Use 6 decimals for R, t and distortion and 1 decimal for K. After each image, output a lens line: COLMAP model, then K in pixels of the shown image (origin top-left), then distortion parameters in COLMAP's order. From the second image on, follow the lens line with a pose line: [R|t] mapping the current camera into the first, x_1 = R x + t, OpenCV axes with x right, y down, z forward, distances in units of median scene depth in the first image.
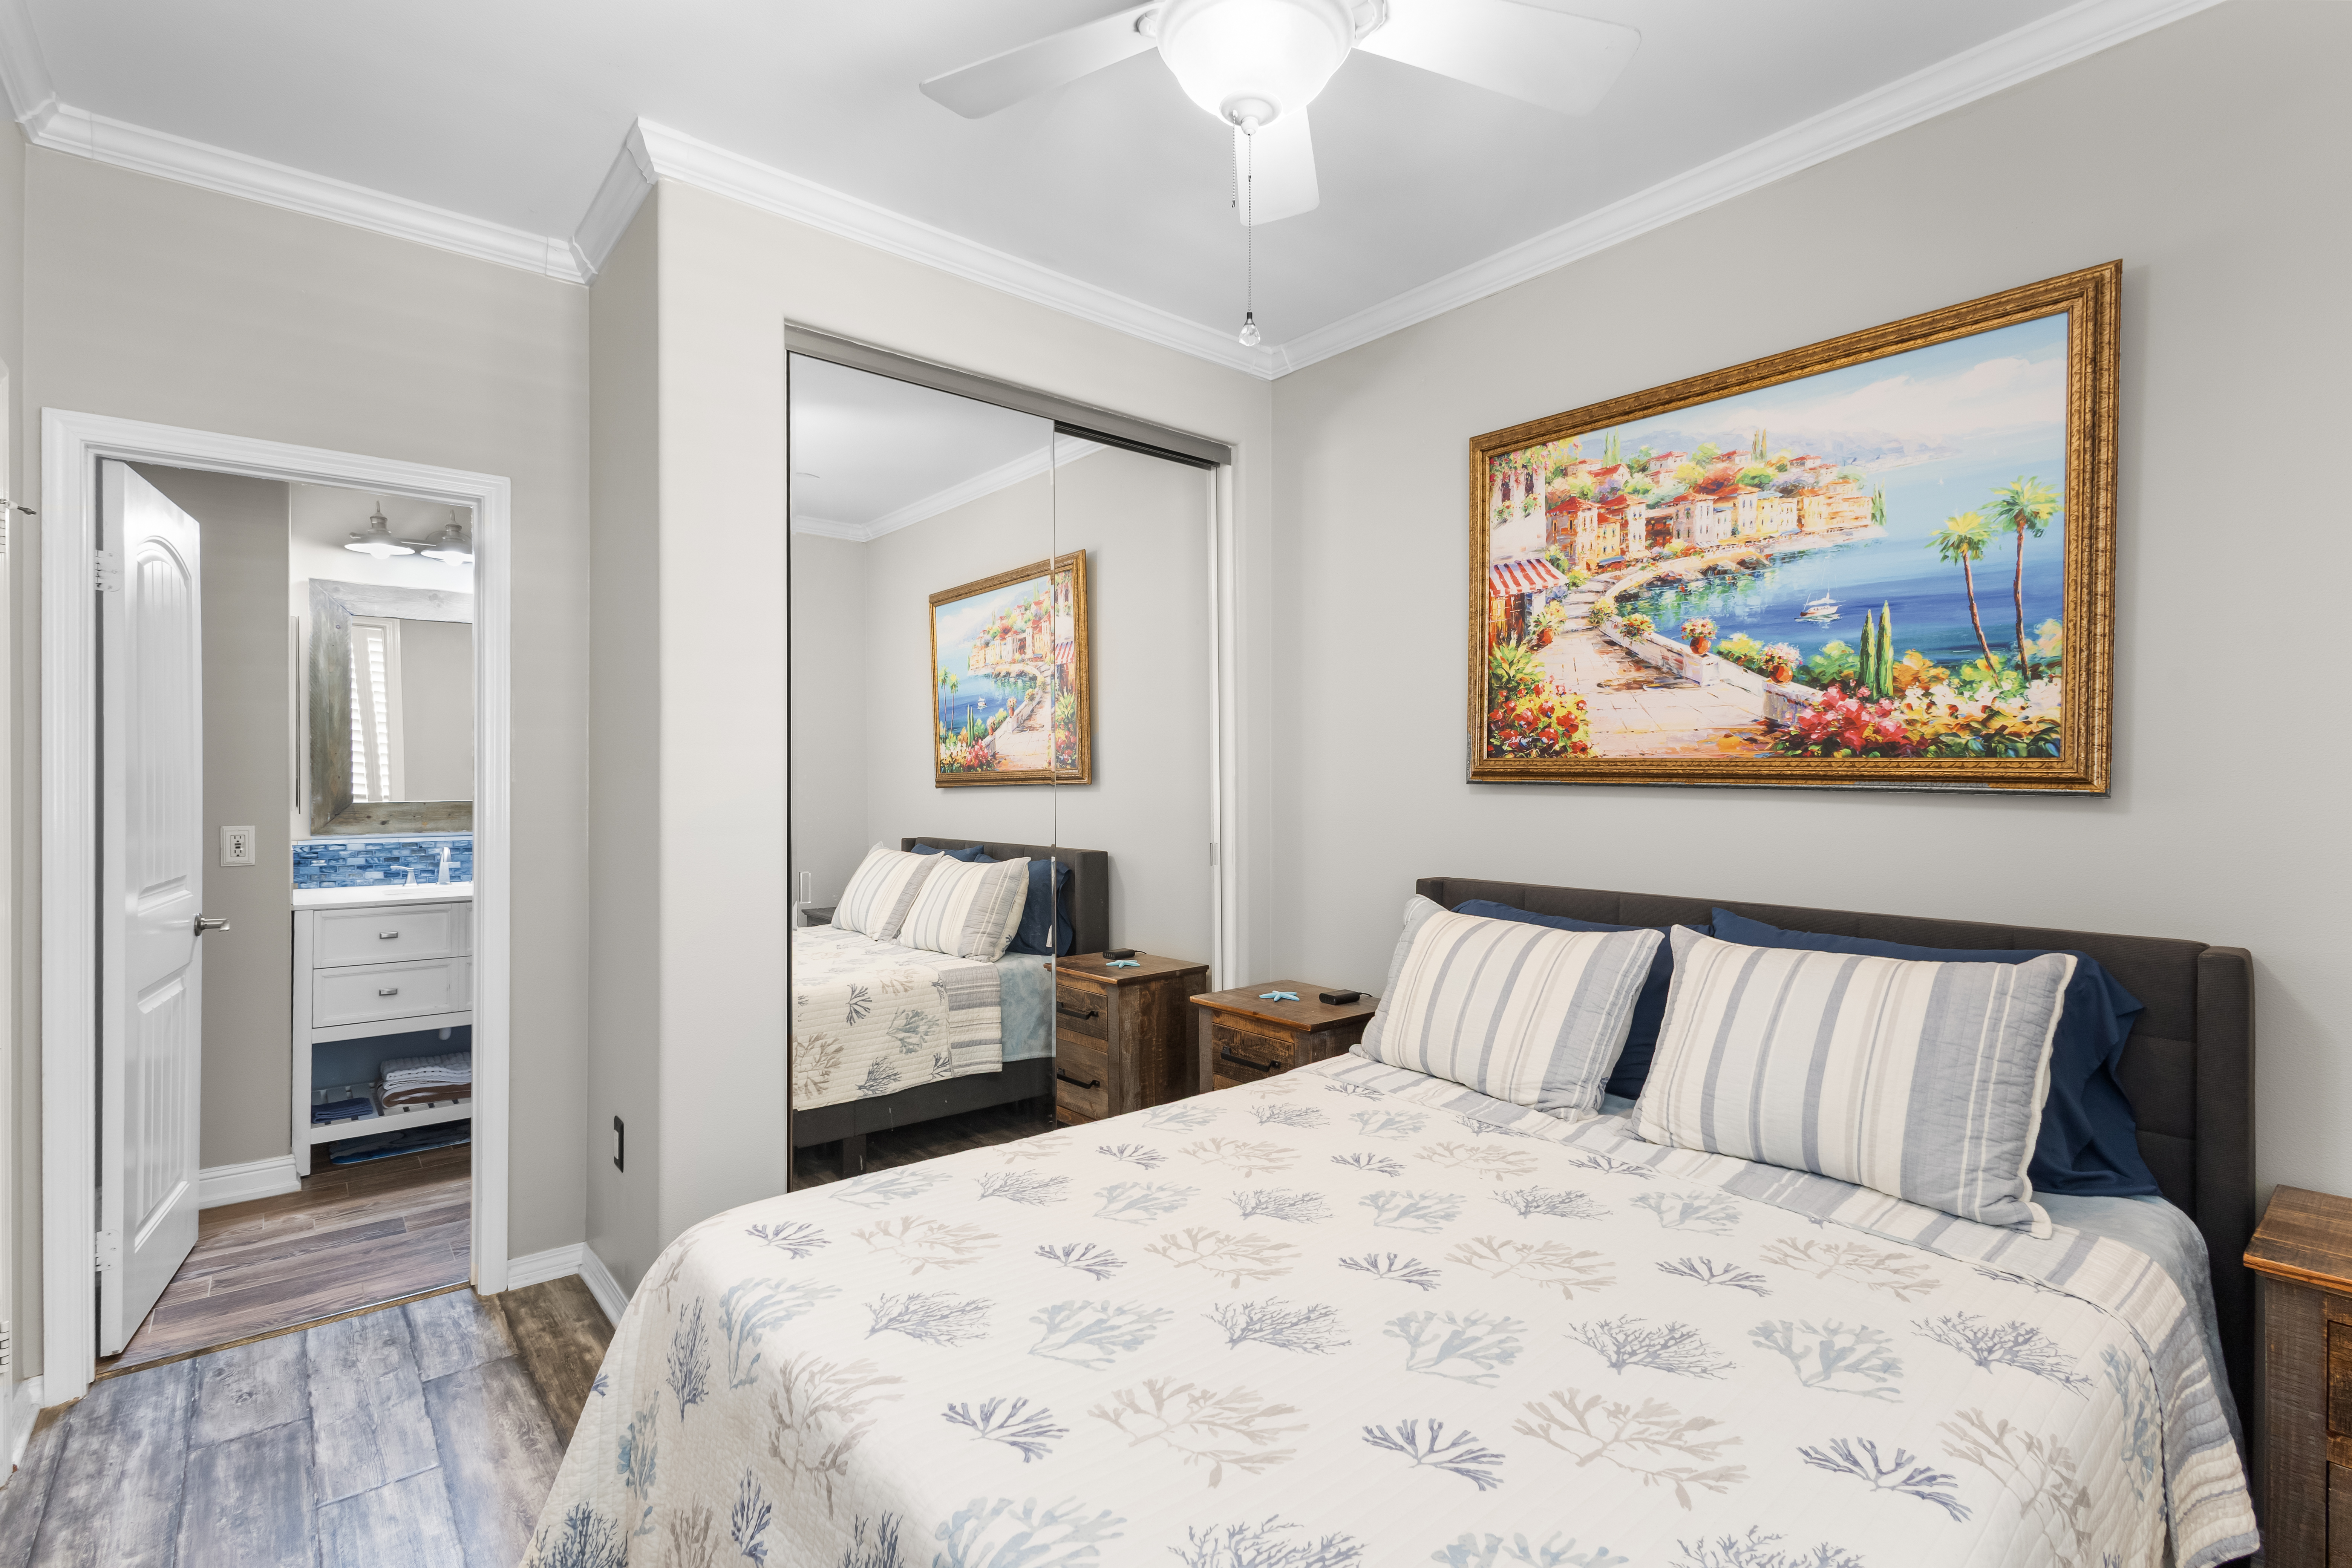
lens RADIAL K [[1079.9, 0, 1174.9], [0, 1079.9, 784.5], [0, 0, 1]] dist [0.000772, -0.000390]
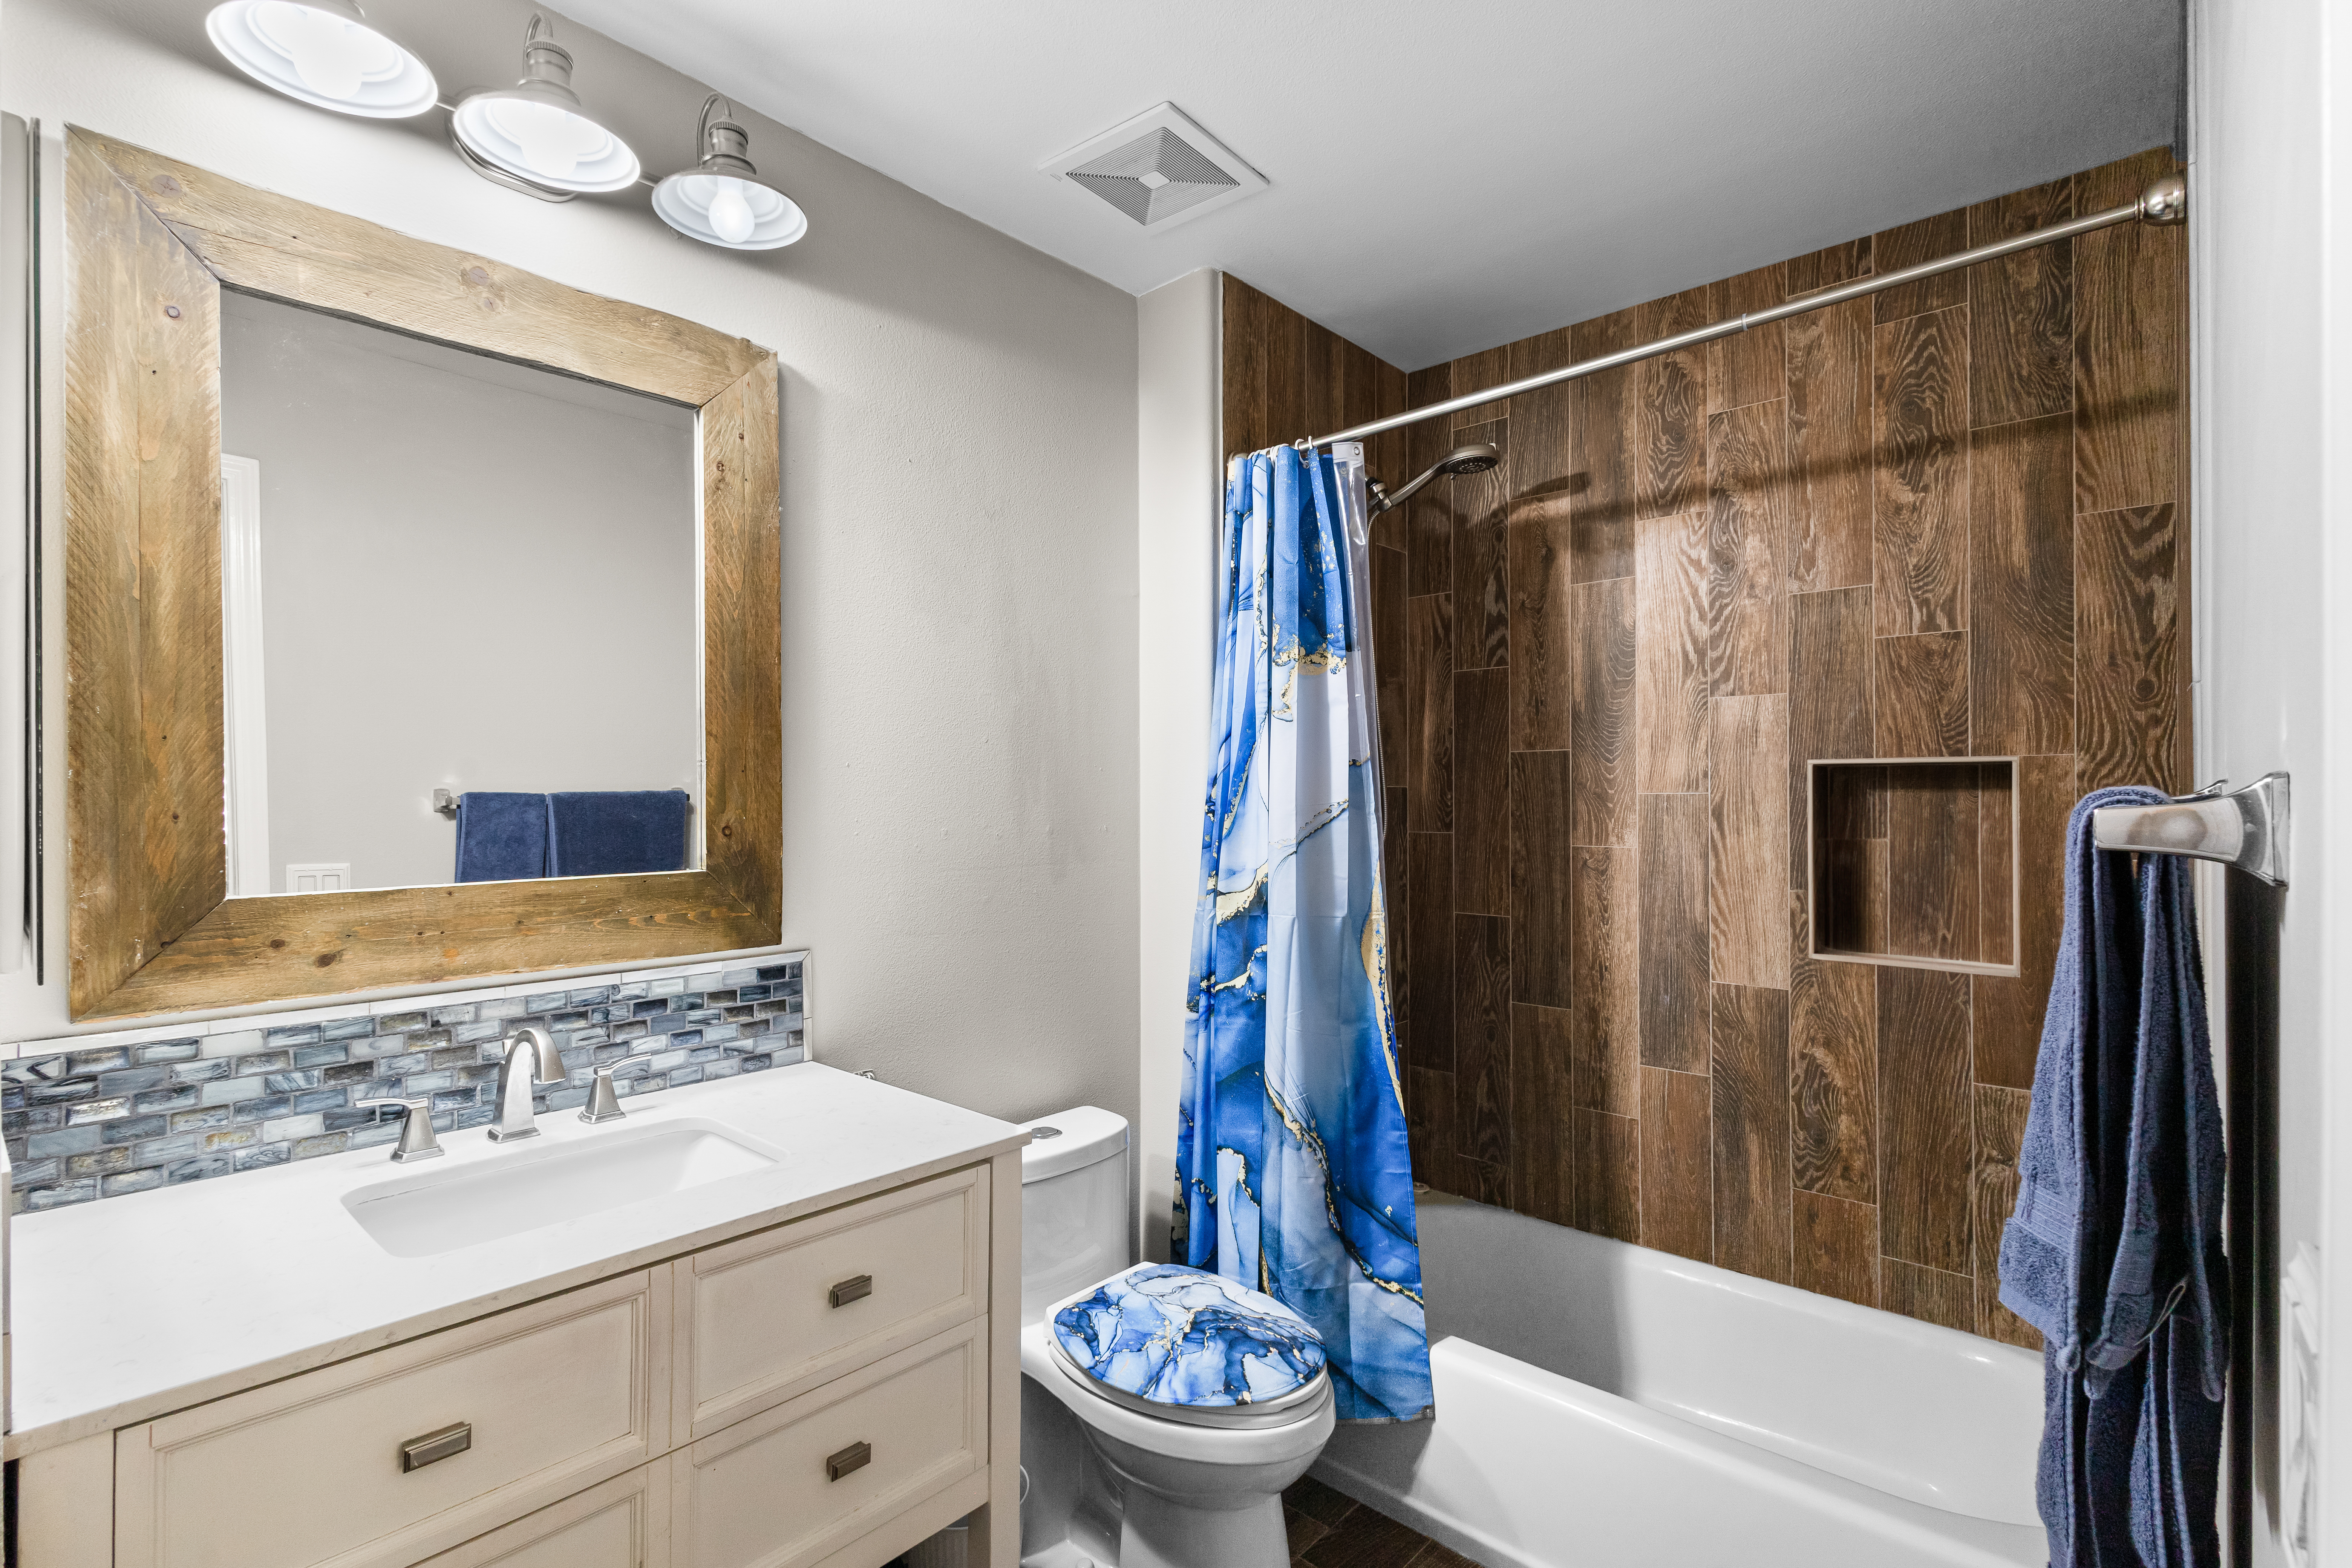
lens RADIAL K [[1079.9, 0, 1164.0], [0, 1079.9, 798.5], [0, 0, 1]] dist [0.000772, -0.000390]
pose [[0.988872, -0.001662, 0.148763, -0.555523], [0.002509, 0.999982, -0.005502, -0.009472], [-0.148751, 0.005814, 0.988858, 0.673168]]
